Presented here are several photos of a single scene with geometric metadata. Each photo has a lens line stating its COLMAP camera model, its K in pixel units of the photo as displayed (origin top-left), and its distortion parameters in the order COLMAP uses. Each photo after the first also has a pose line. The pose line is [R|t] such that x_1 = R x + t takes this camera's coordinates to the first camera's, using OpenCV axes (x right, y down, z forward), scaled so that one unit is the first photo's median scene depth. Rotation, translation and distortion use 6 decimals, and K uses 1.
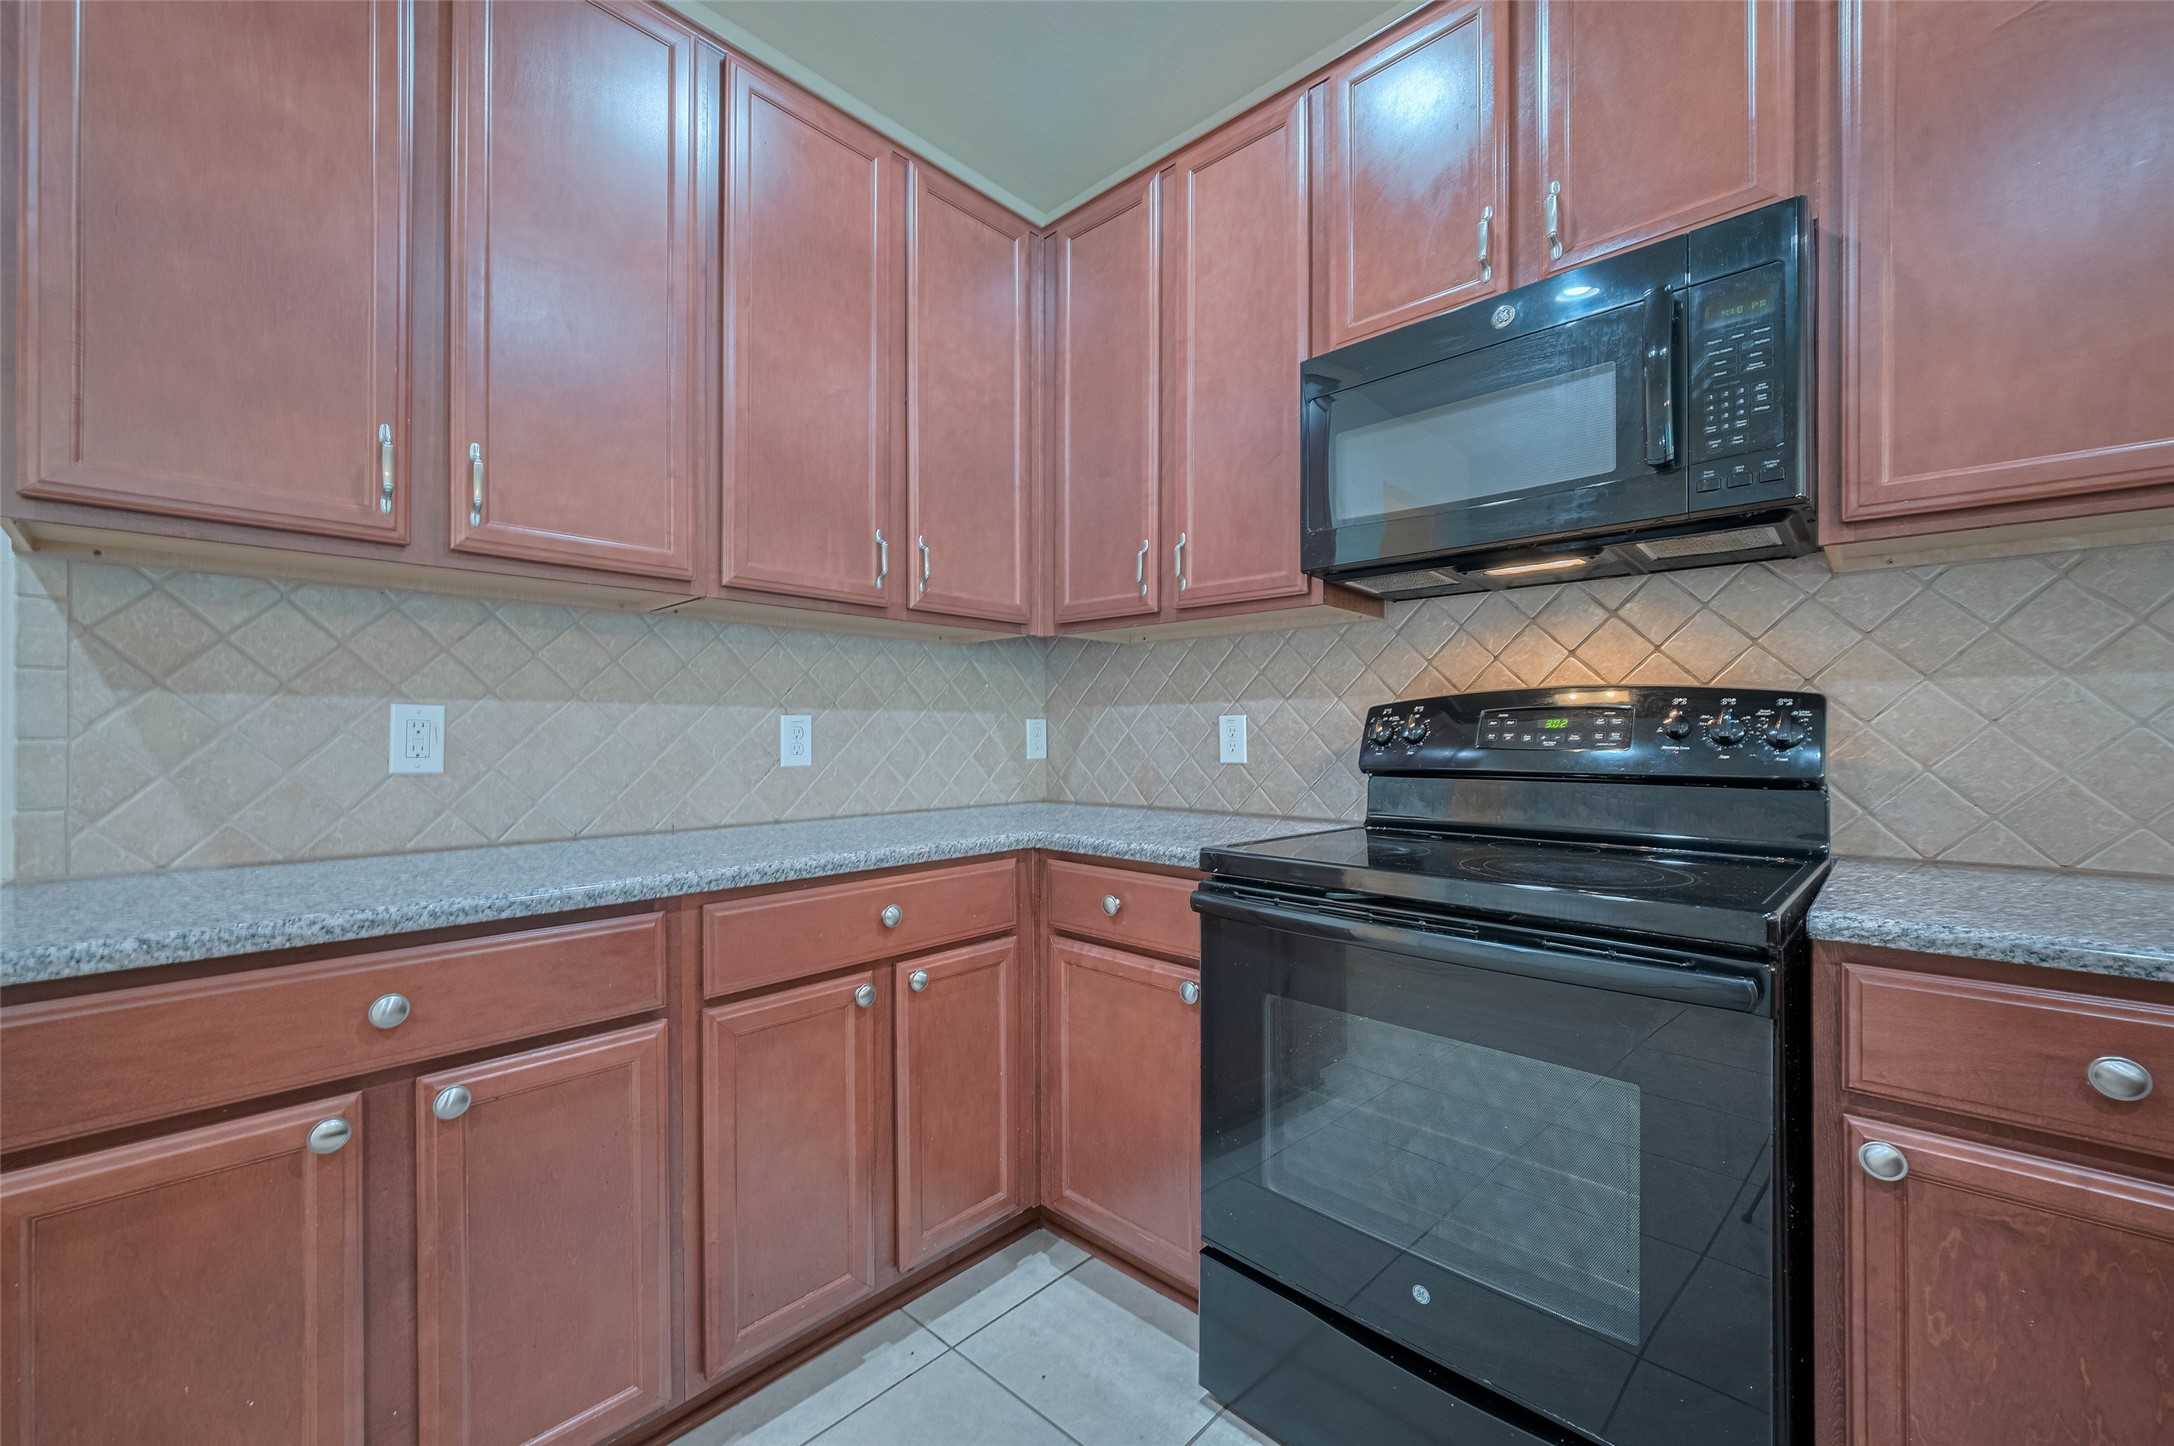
lens RADIAL K [[876.9, 0, 1101.9], [0, 876.9, 730.8], [0, 0, 1]] dist [-0.003658, 0.000886]
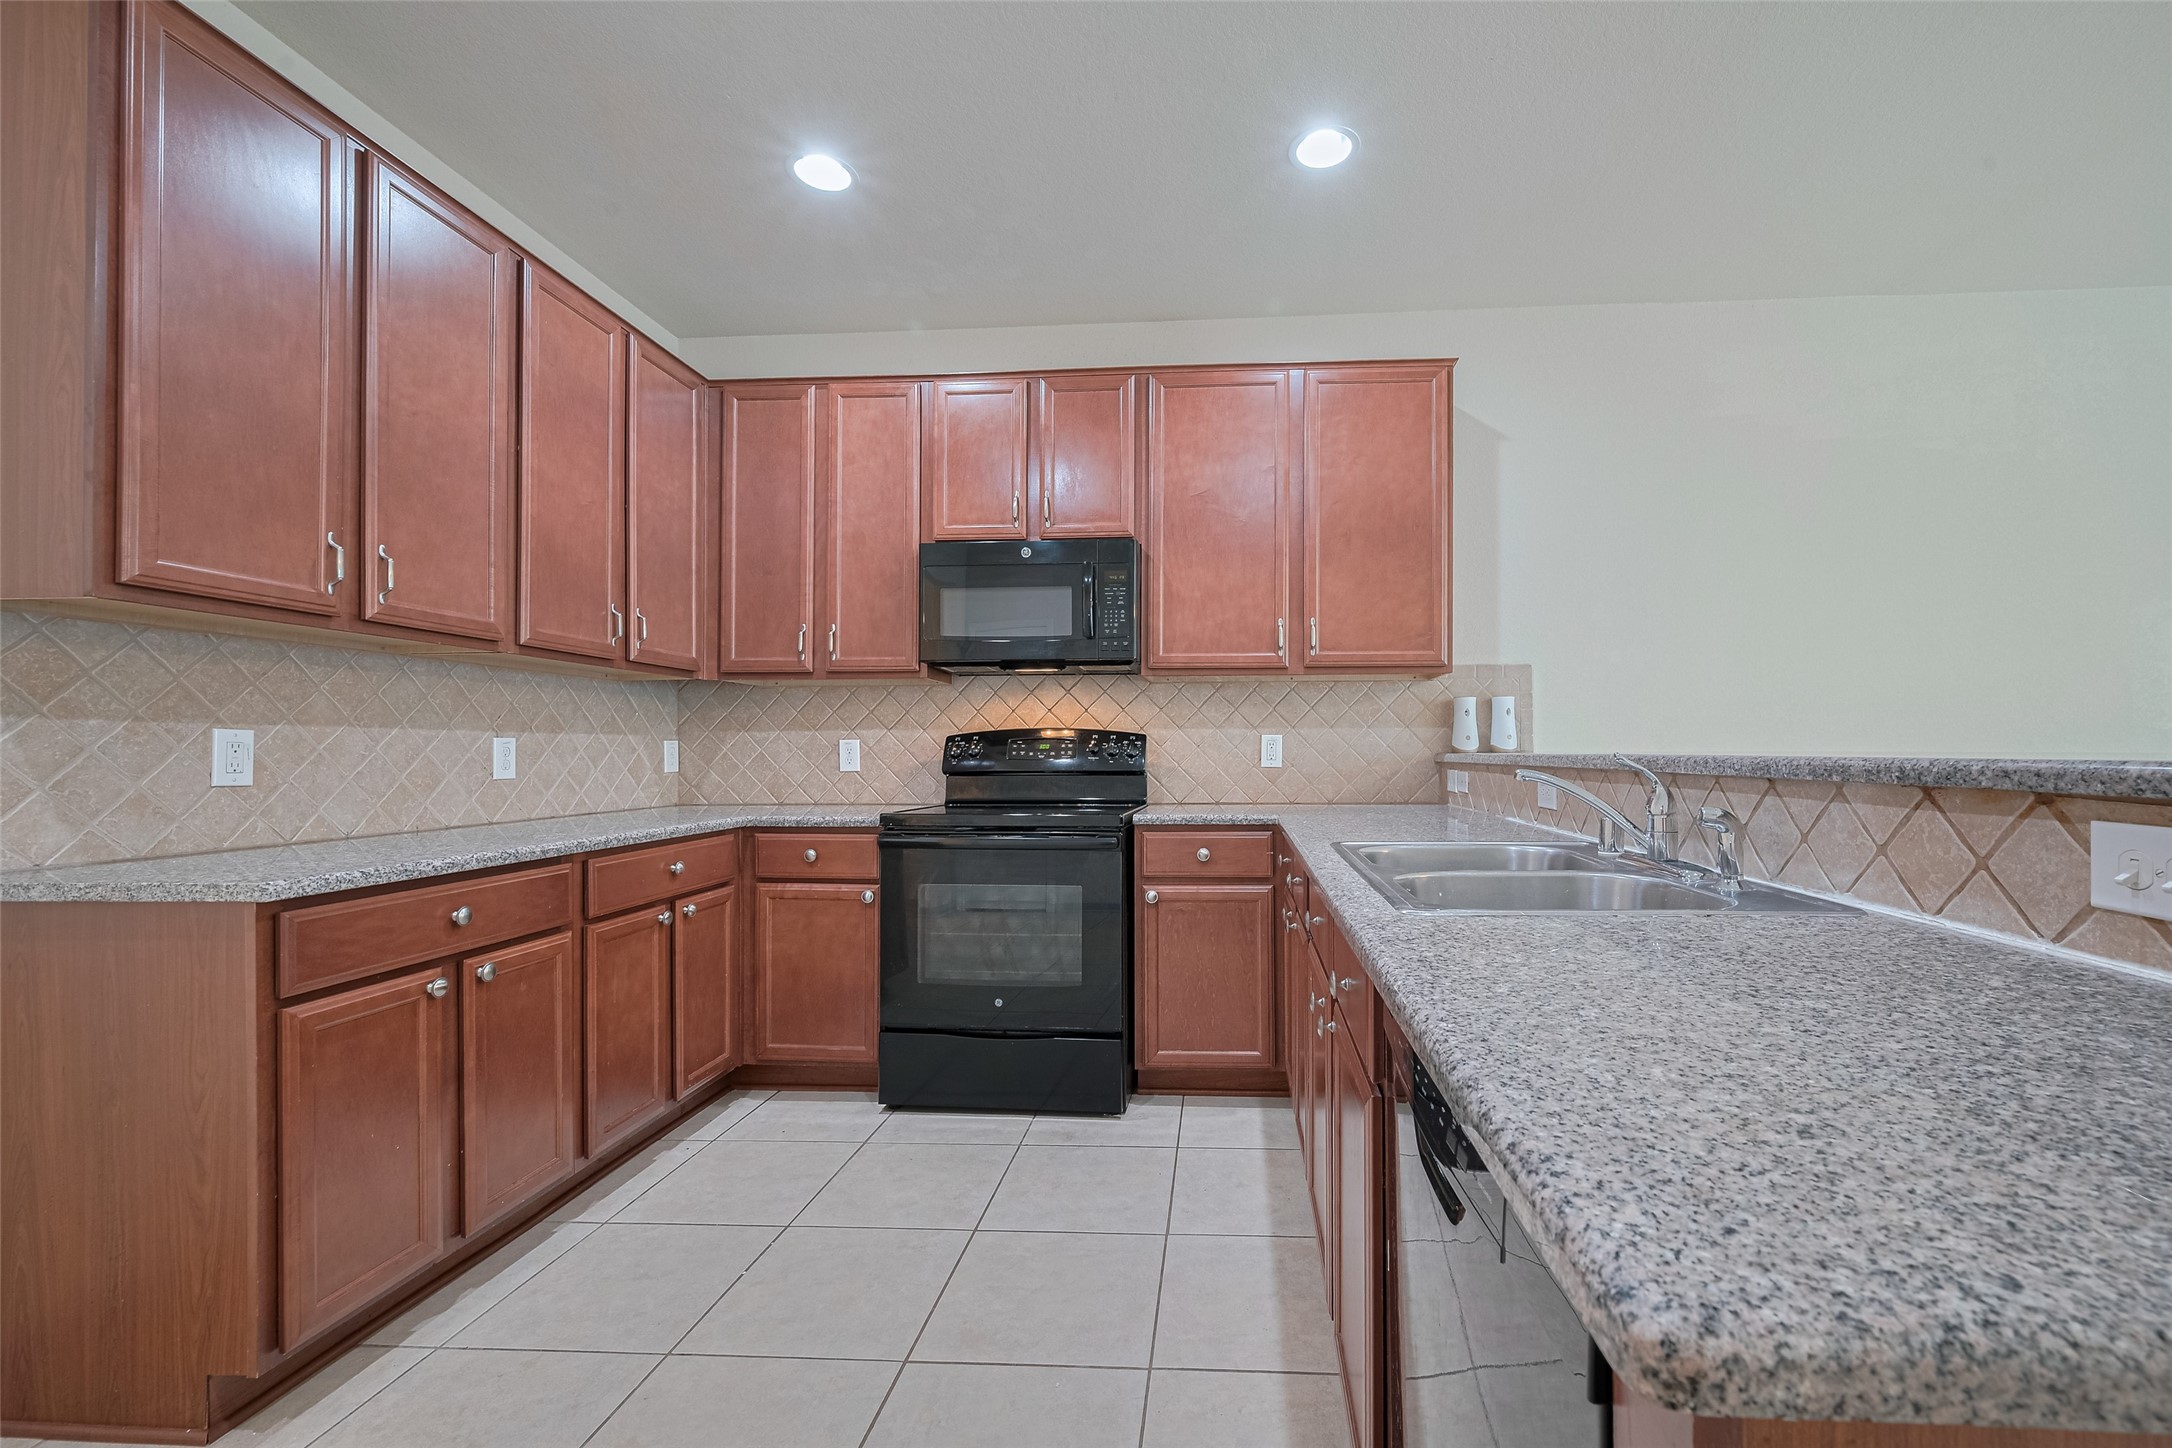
lens RADIAL K [[900.6, 0, 1184.7], [0, 900.6, 734.6], [0, 0, 1]] dist [-0.006378, 0.001186]
pose [[0.771483, 0.010333, 0.636166, -0.511482], [-0.000313, 0.999874, -0.015861, -0.002348], [-0.636250, 0.012037, 0.771389, -0.740420]]
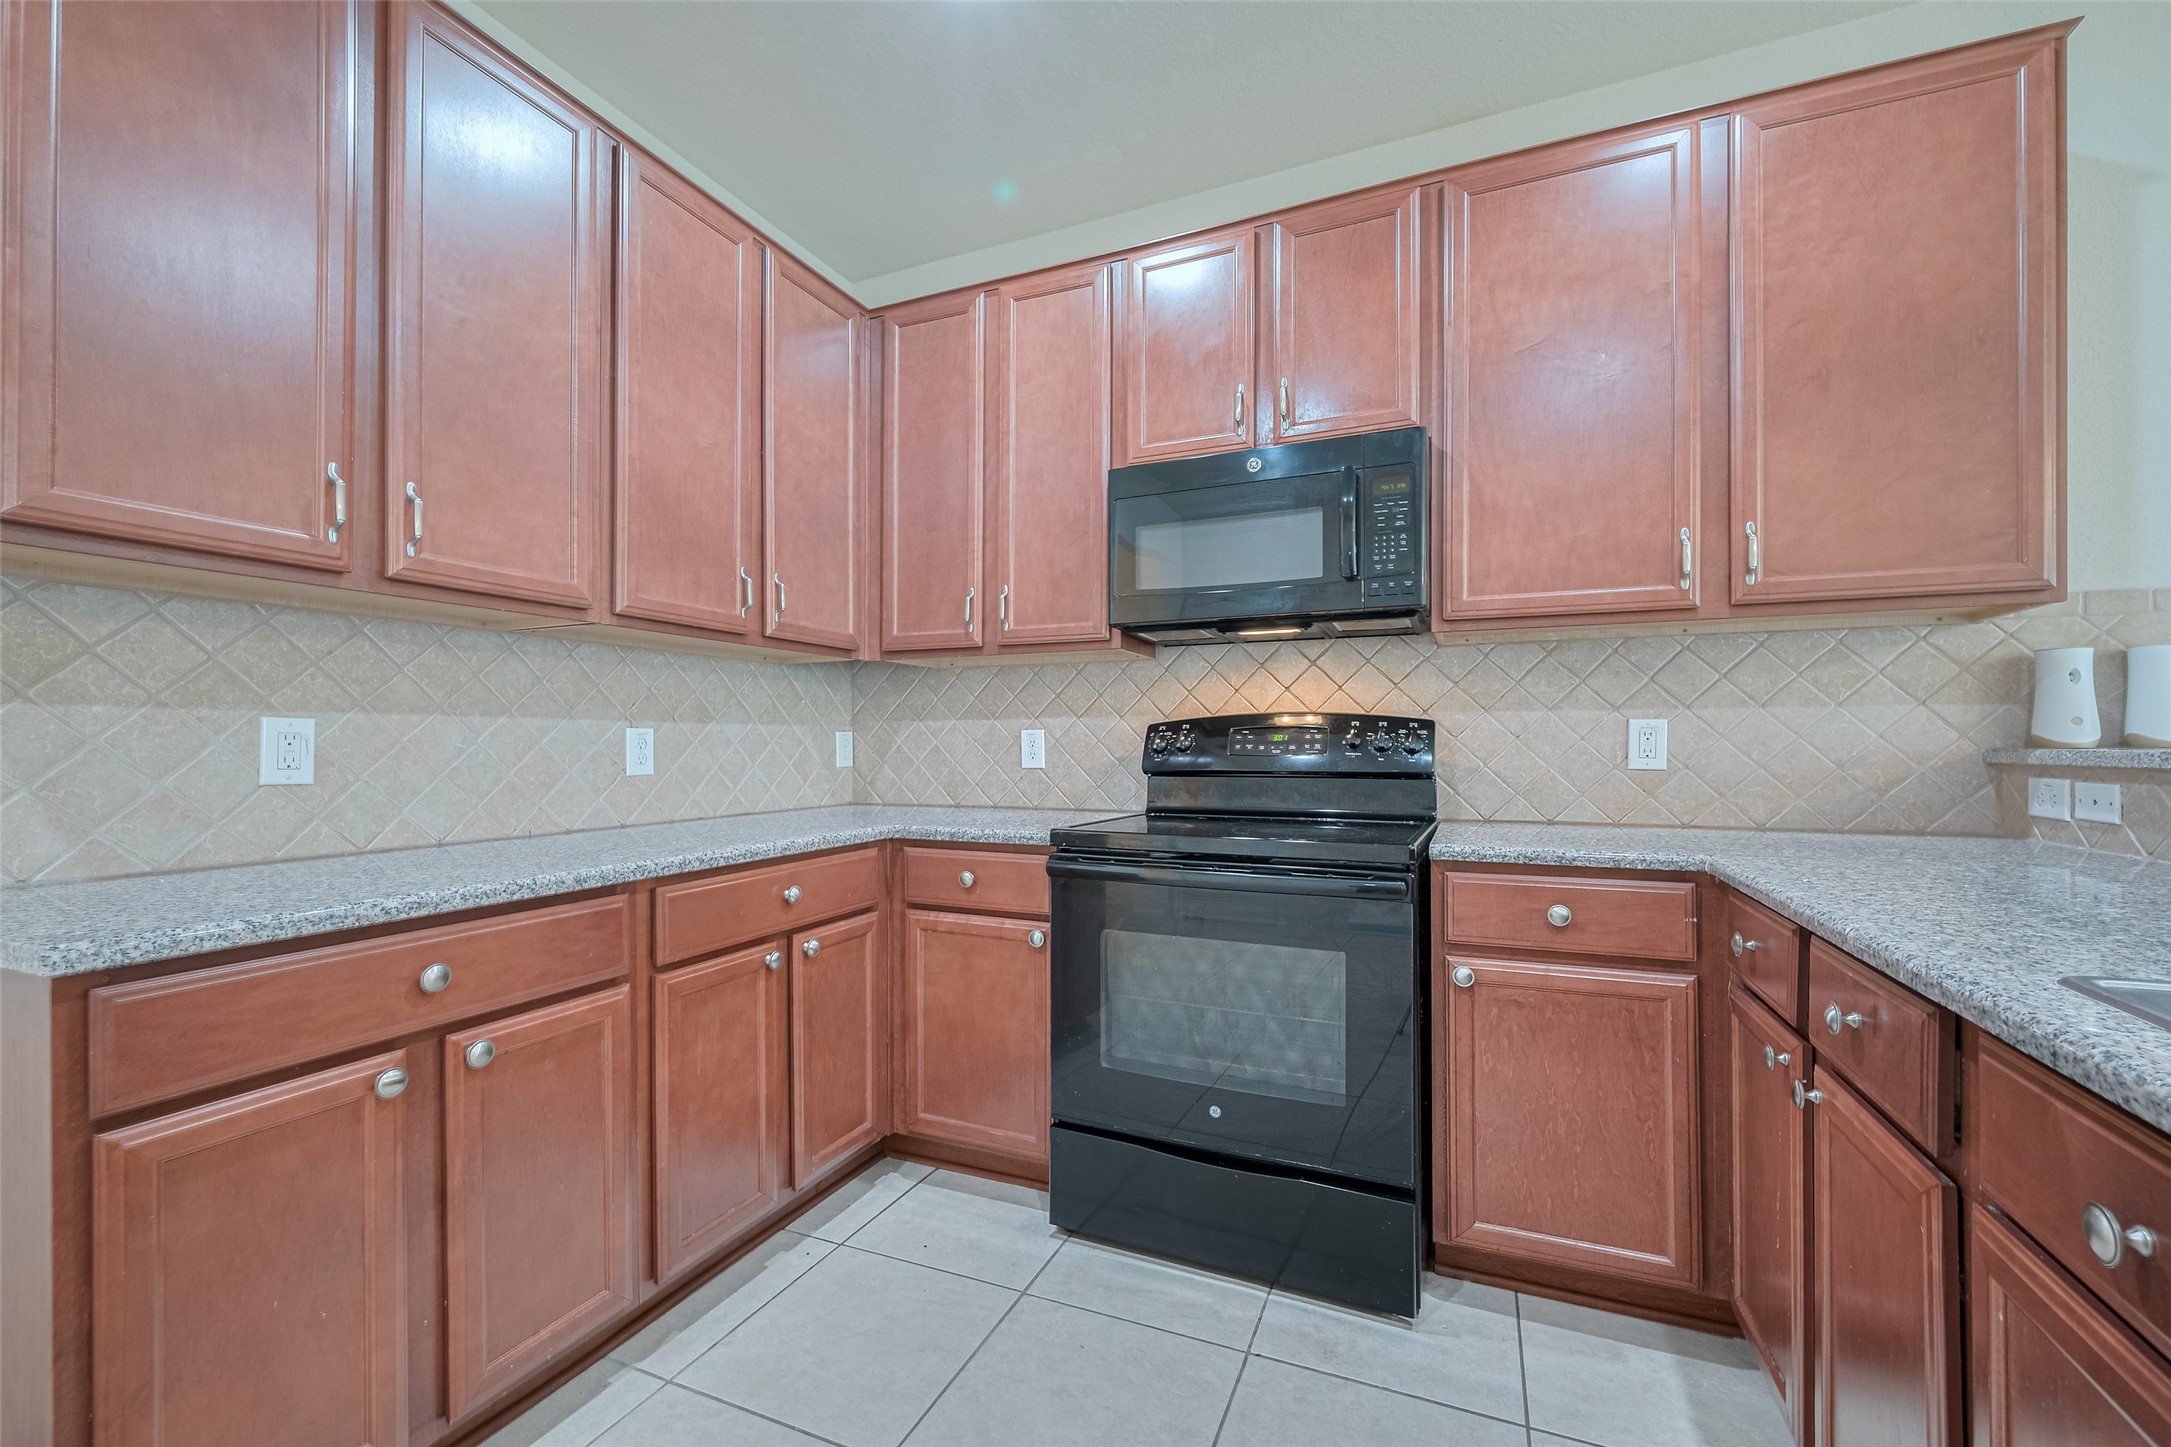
lens RADIAL K [[863.9, 0, 1070.5], [0, 863.9, 737.9], [0, 0, 1]] dist [0.000299, 0.000231]
pose [[0.955712, 0.001584, 0.294299, -0.201701], [-0.000351, 0.999991, -0.004242, -0.001535], [-0.294303, 0.003951, 0.955704, -0.231324]]
